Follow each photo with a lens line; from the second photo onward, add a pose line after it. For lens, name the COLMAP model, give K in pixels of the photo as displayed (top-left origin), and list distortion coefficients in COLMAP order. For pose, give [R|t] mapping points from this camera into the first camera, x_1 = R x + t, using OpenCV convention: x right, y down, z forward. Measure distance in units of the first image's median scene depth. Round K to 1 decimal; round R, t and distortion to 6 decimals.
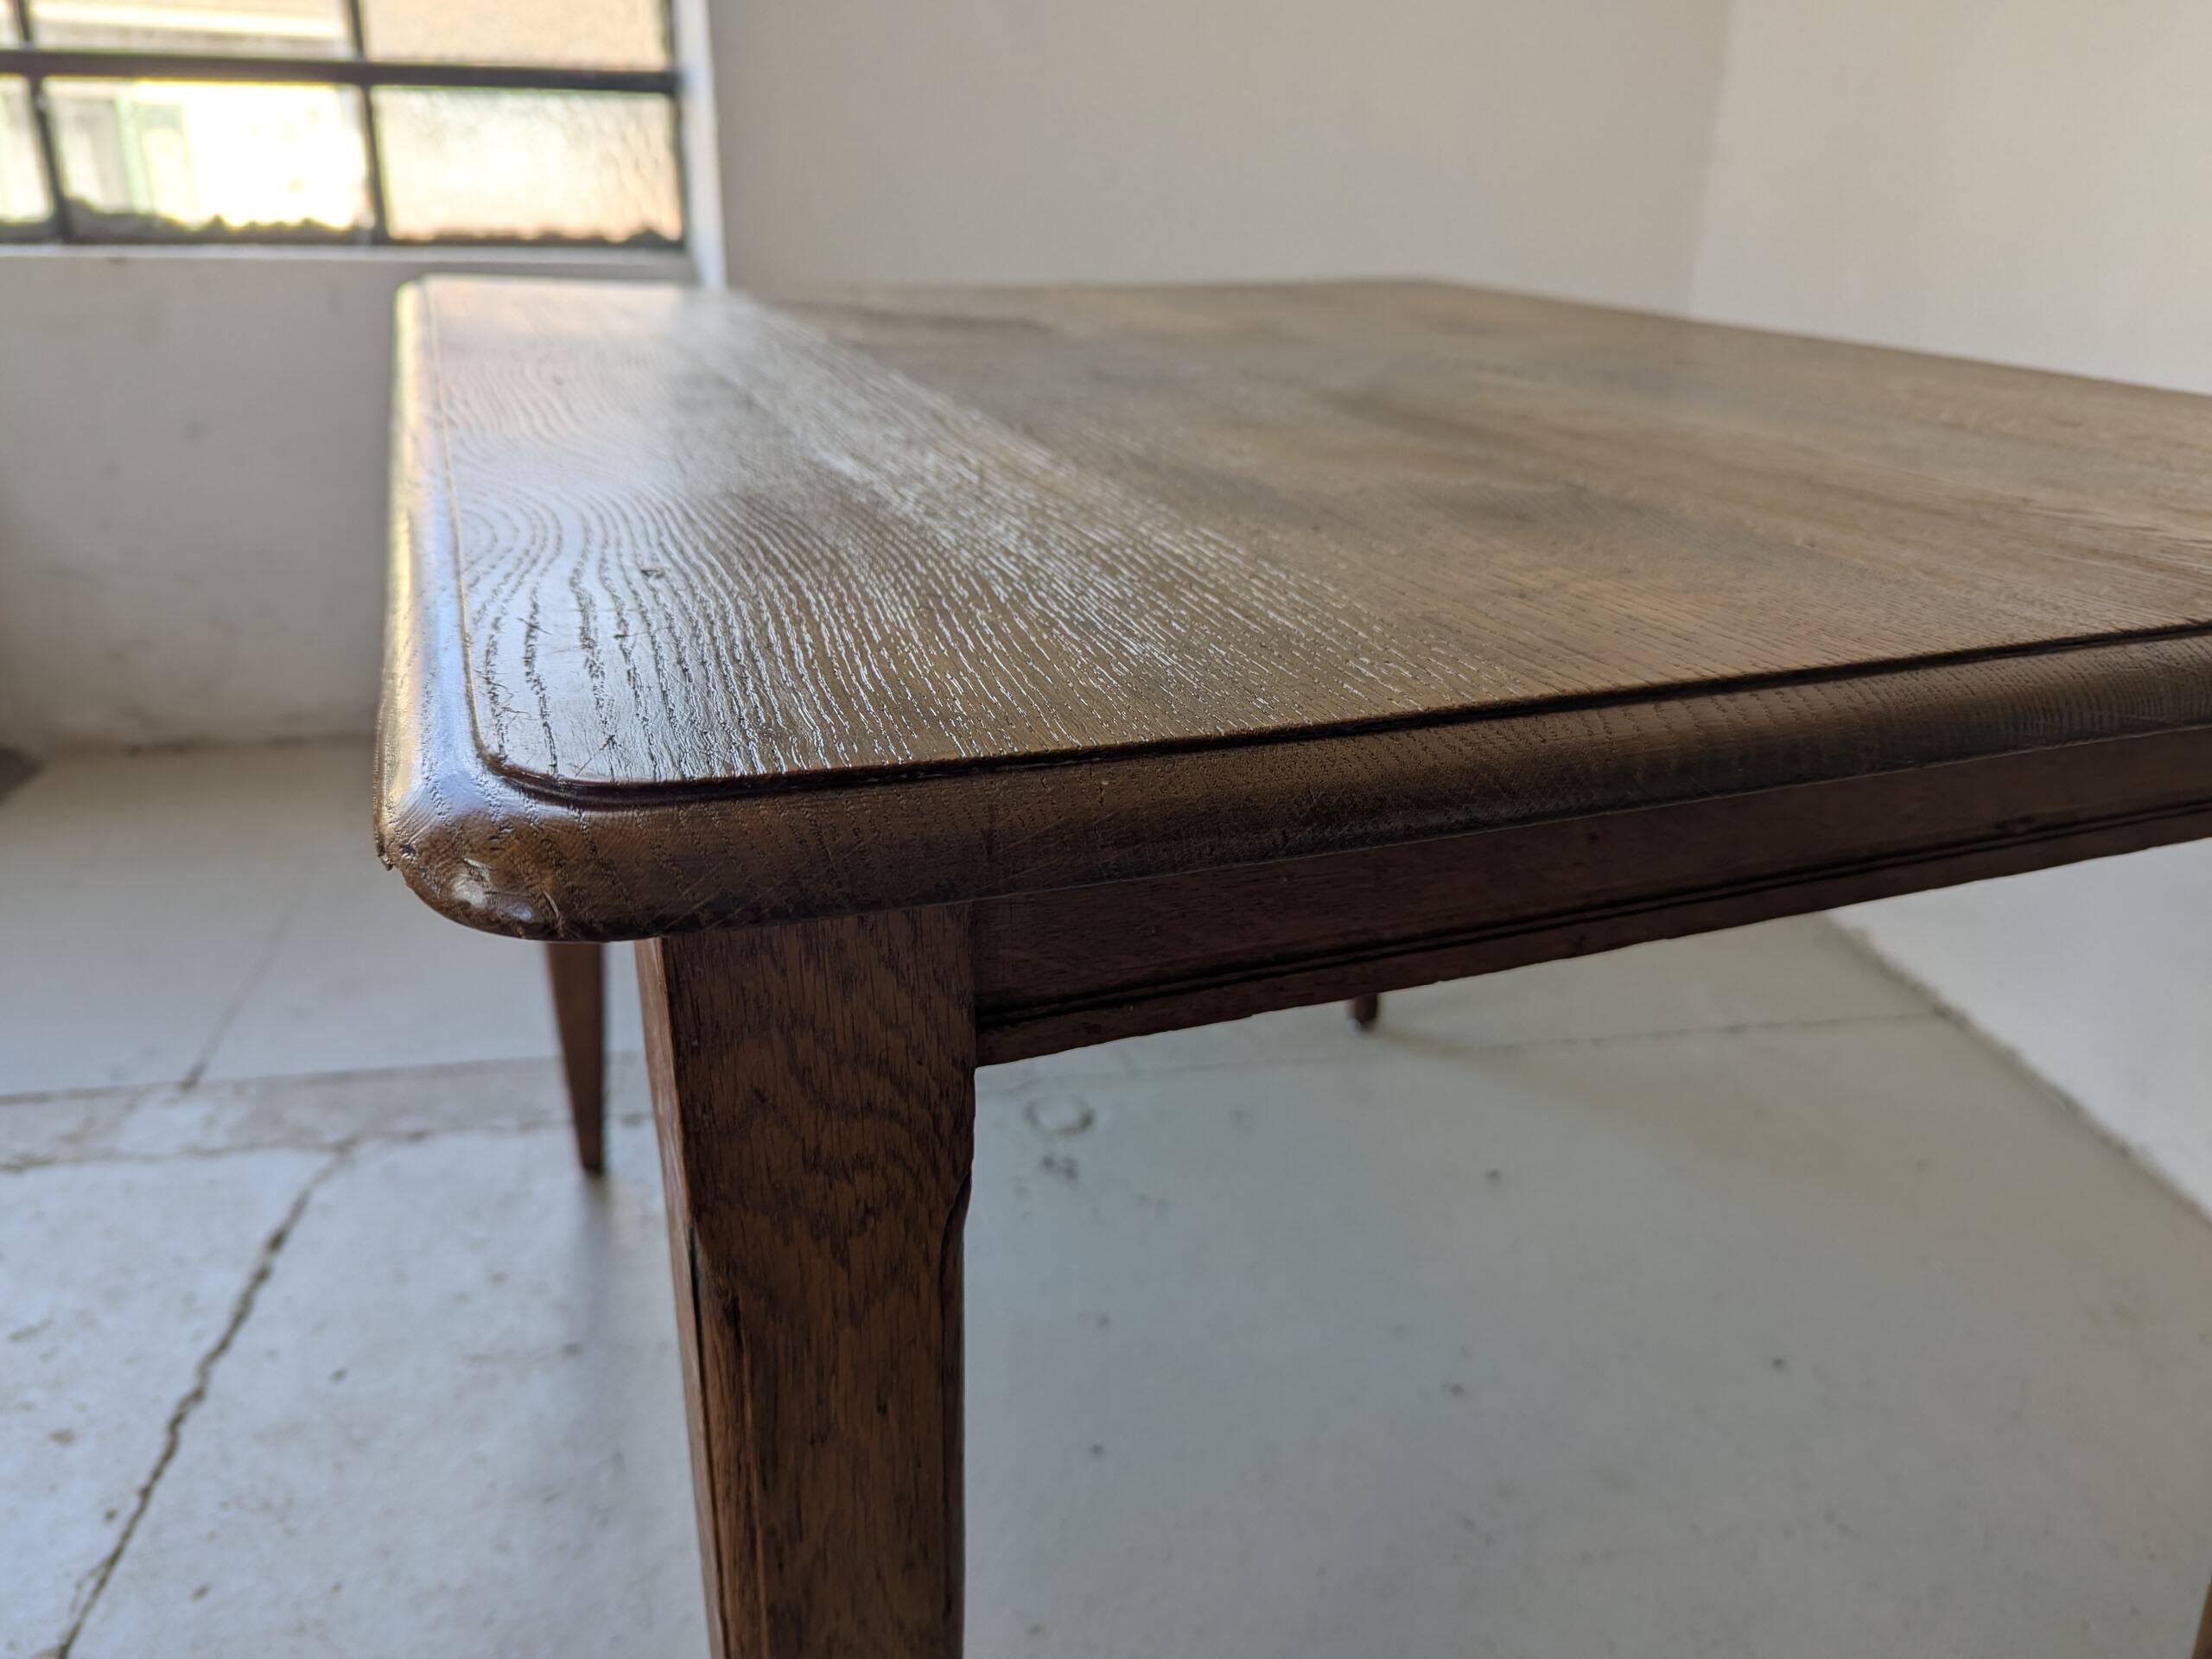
lens RADIAL K [[1571.1, 0, 1127.8], [0, 1571.1, 835.7], [0, 0, 1]] dist [0.043385, -0.040559]
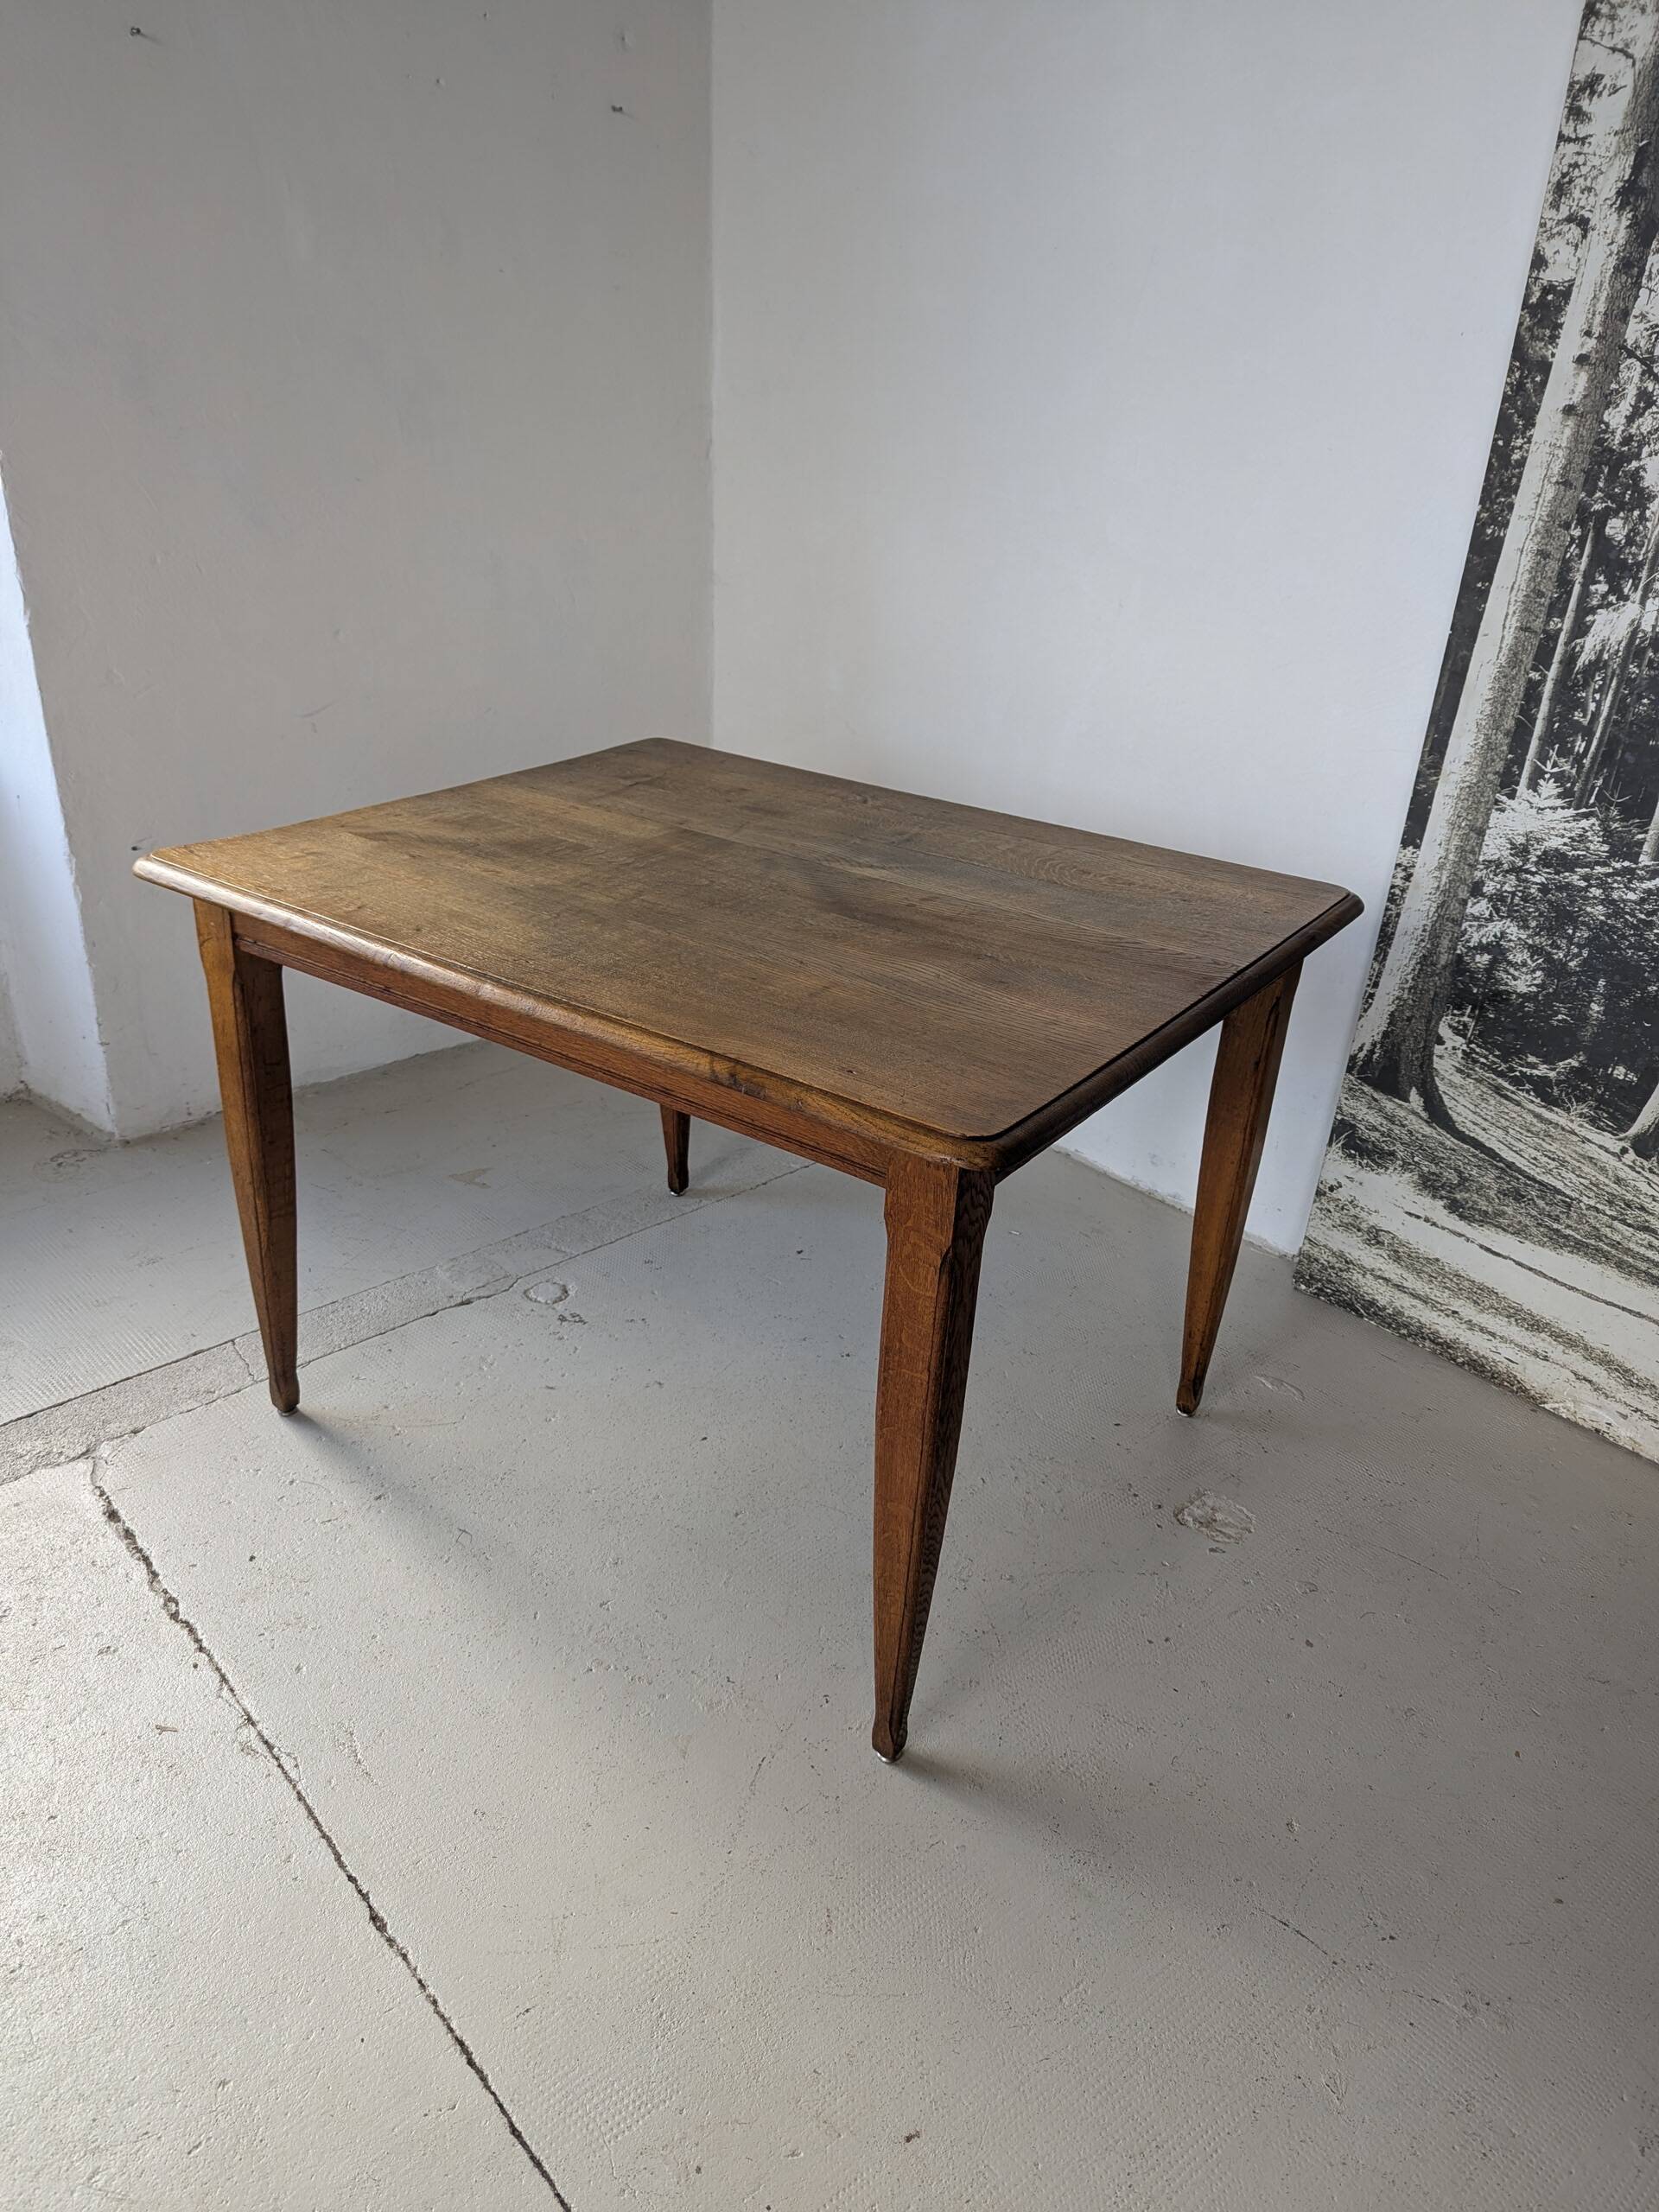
lens RADIAL K [[1571.1, 0, 810.9], [0, 1571.1, 1121.0], [0, 0, 1]] dist [0.043385, -0.040559]
pose [[0.850749, -0.227699, 0.473688, -0.679531], [0.190643, 0.973591, 0.125602, -0.172840], [-0.489777, -0.016550, 0.871690, -0.627458]]
